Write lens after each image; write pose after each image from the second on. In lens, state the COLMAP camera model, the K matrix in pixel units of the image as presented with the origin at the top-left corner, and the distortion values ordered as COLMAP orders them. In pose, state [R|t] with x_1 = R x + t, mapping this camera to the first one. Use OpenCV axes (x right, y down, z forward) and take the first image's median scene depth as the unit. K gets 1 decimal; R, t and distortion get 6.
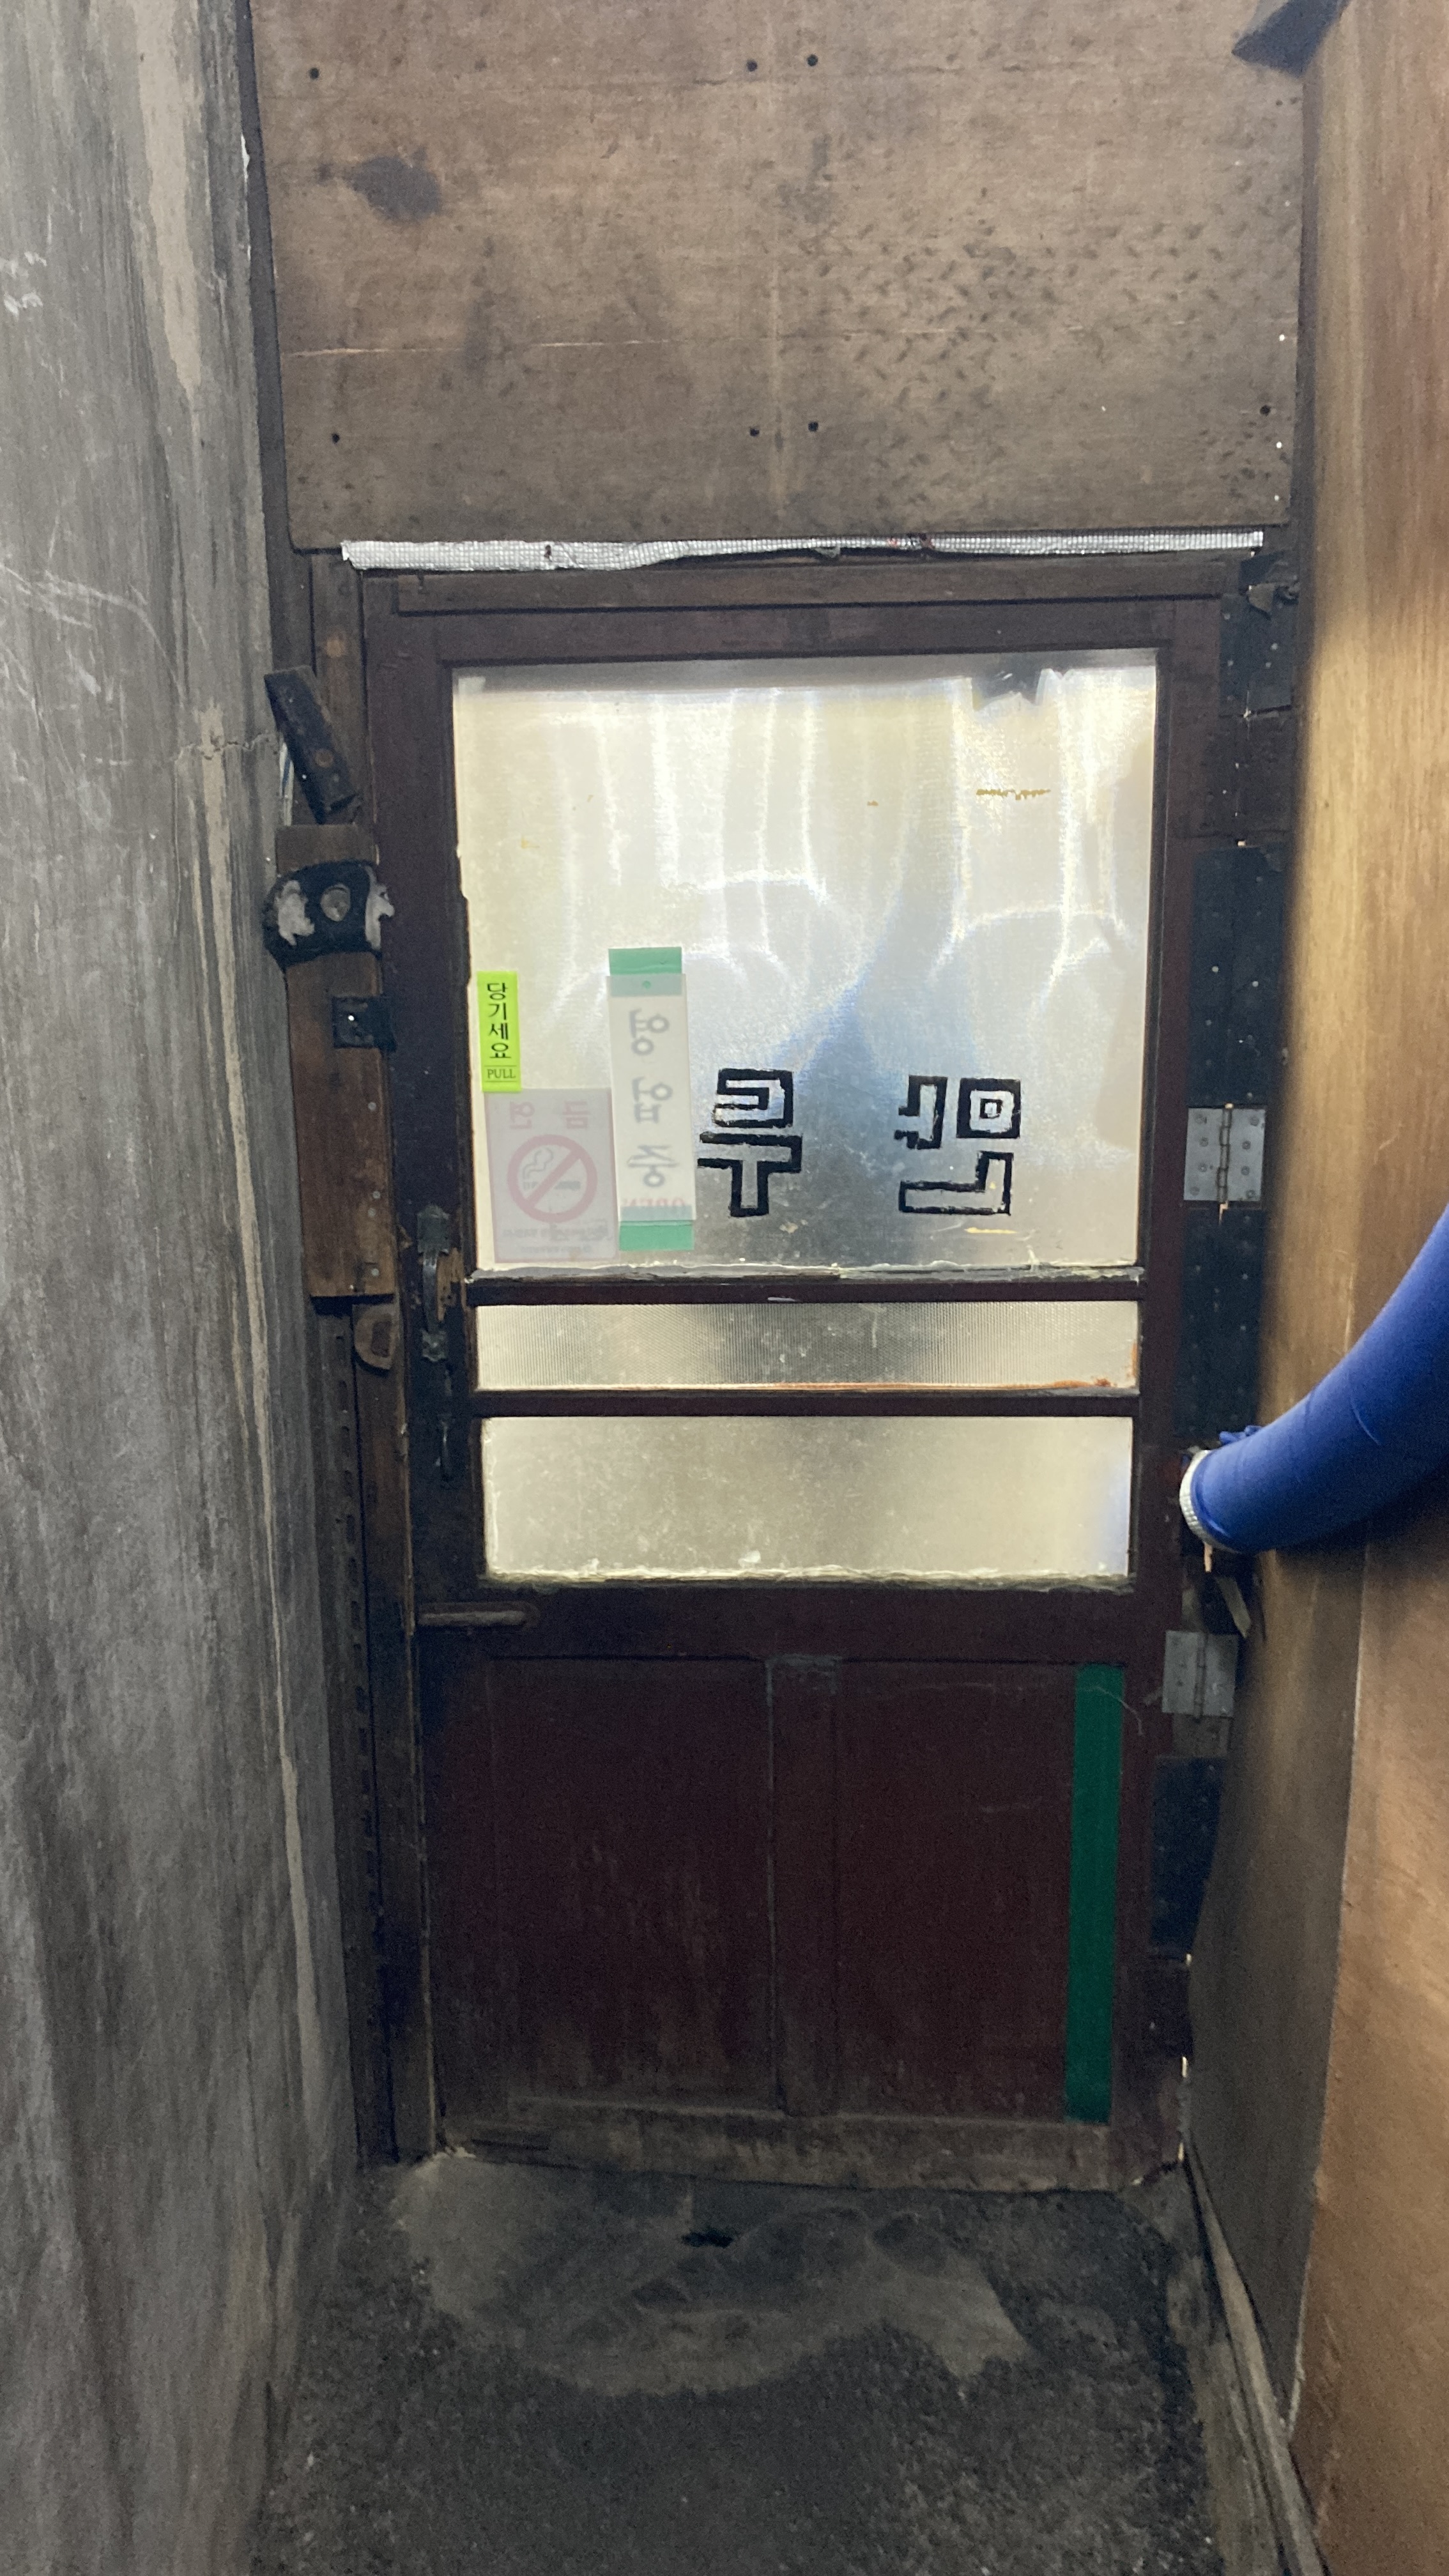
lens RADIAL K [[1977.7, 0, 724.0], [0, 1977.7, 1227.2], [0, 0, 1]] dist [-0.003295, 0.052701]
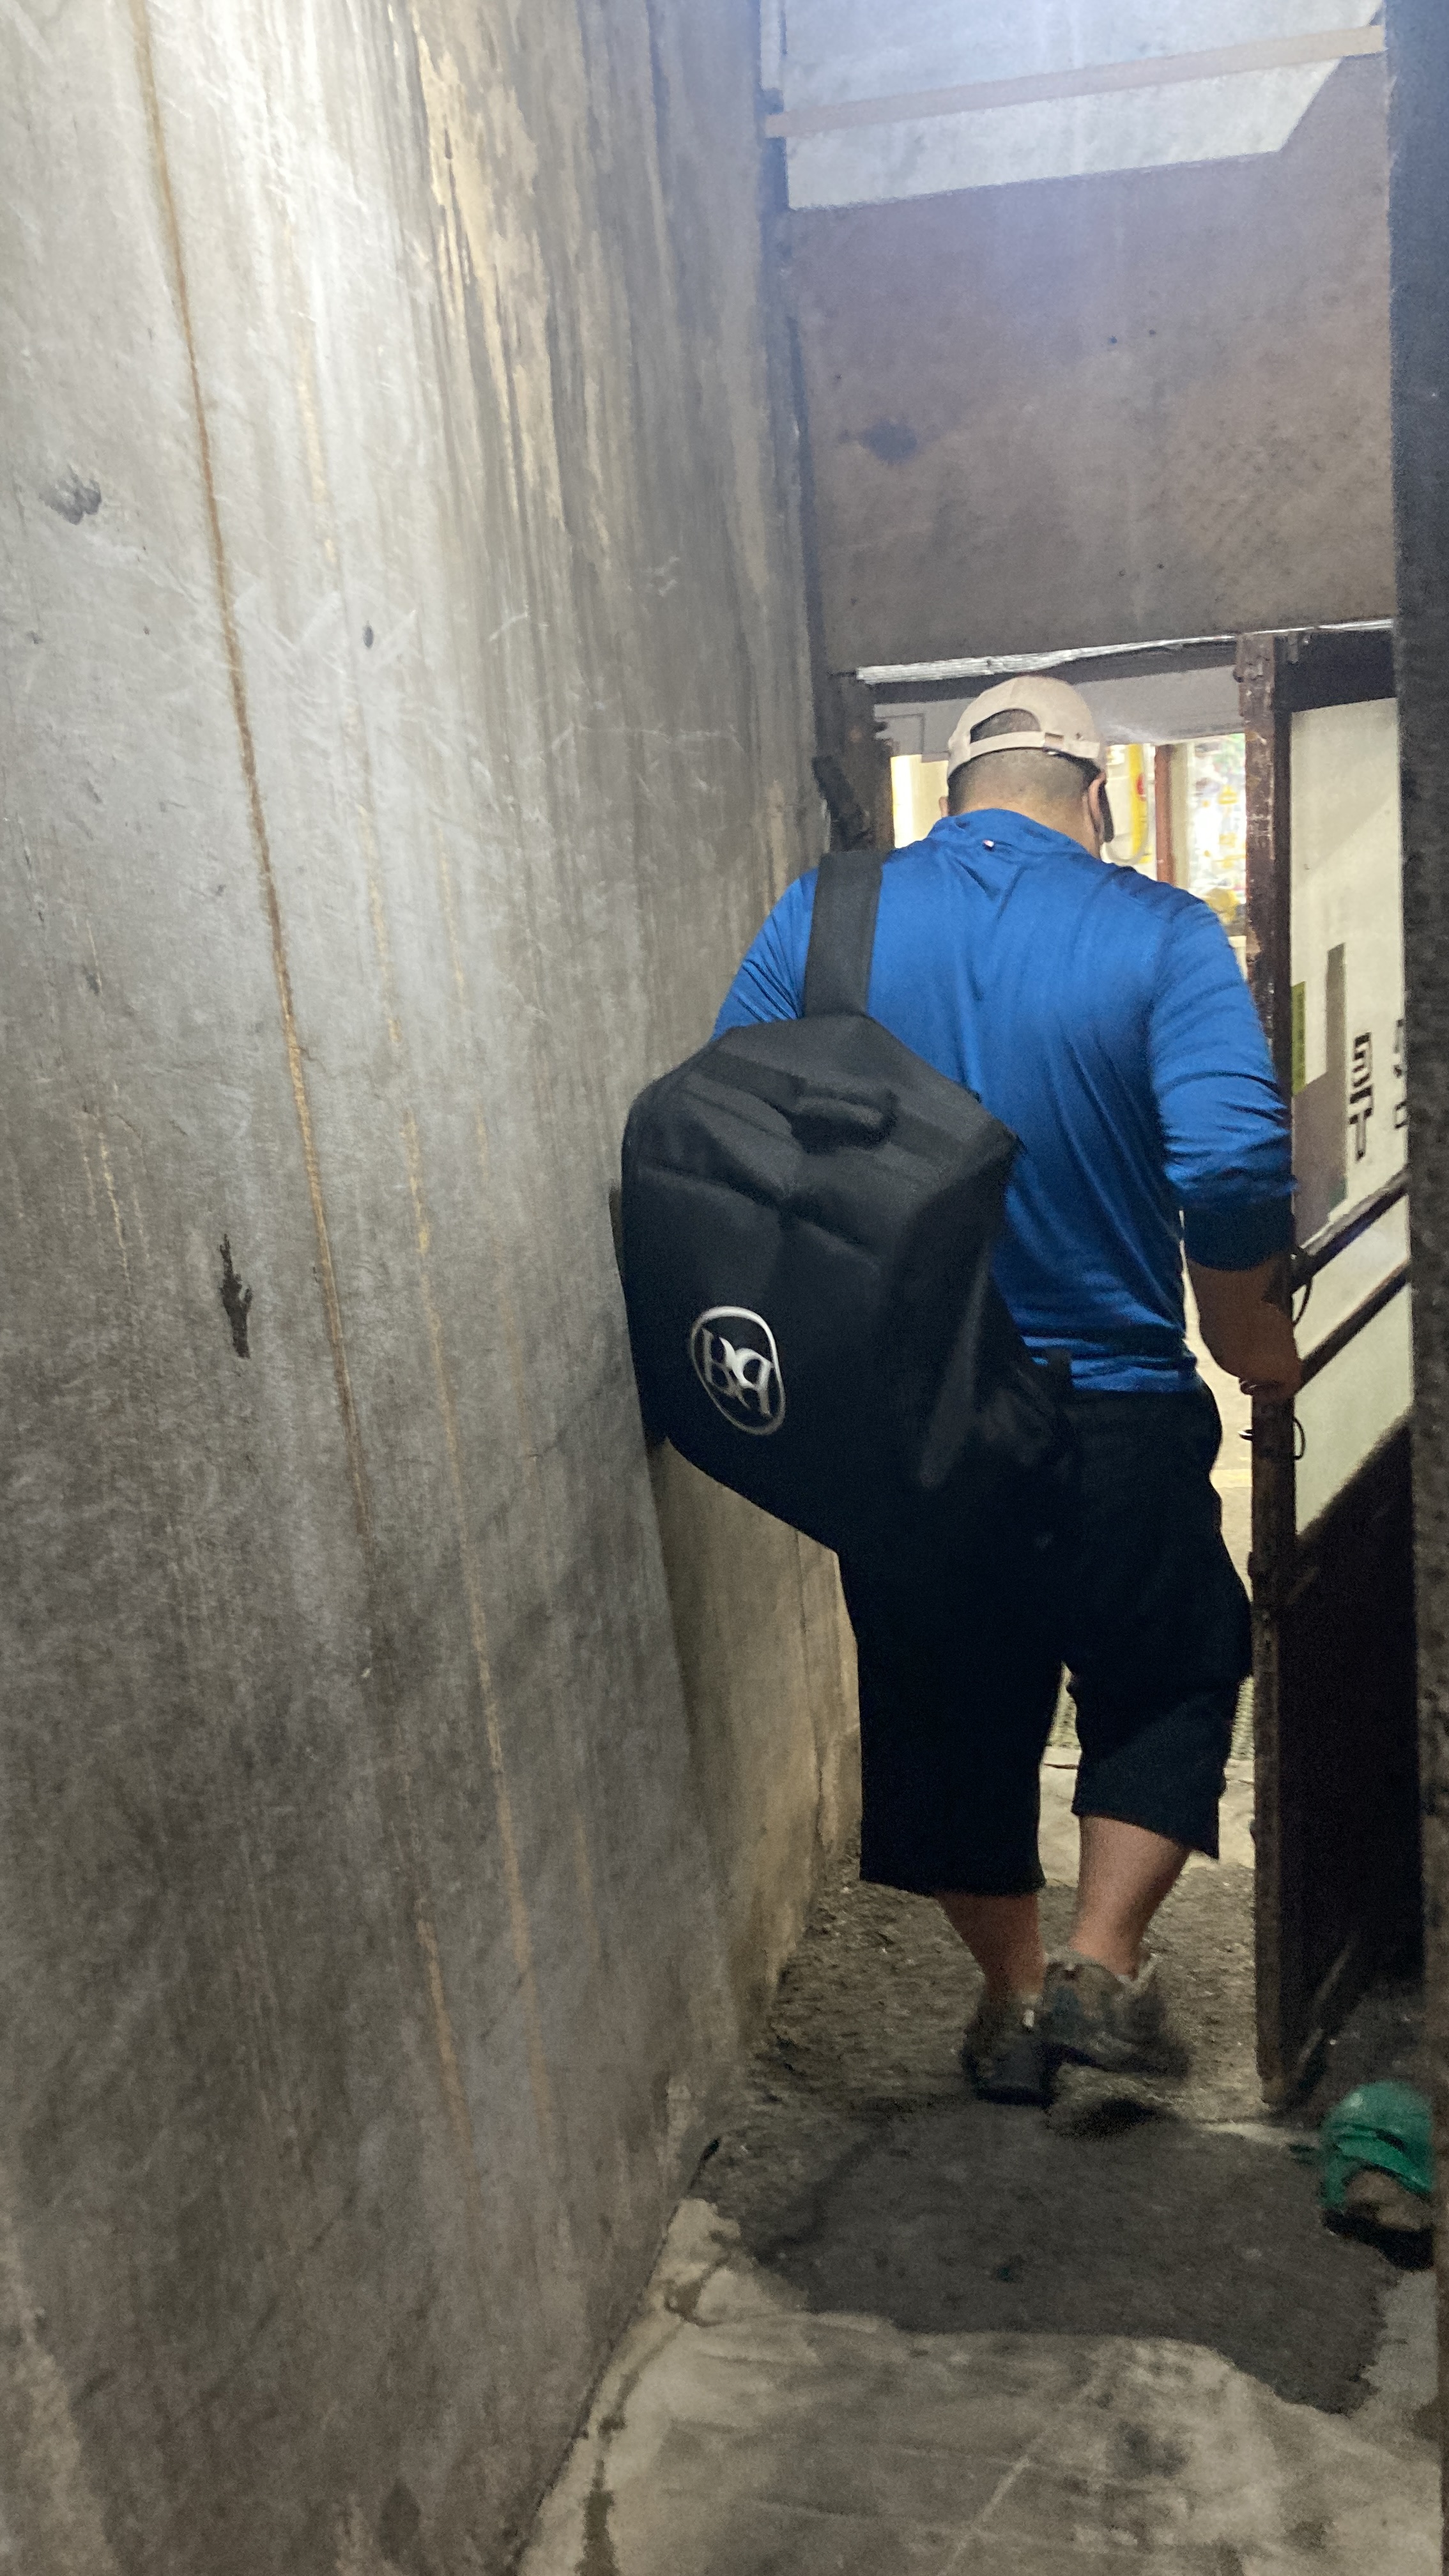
lens RADIAL K [[2077.3, 0, 726.0], [0, 2077.3, 1247.8], [0, 0, 1]] dist [0.011661, 0.001485]
pose [[0.953634, -0.003862, -0.300945, 0.205820], [0.006933, 0.999934, 0.009136, 0.096575], [0.300890, -0.010799, 0.953598, -0.616198]]
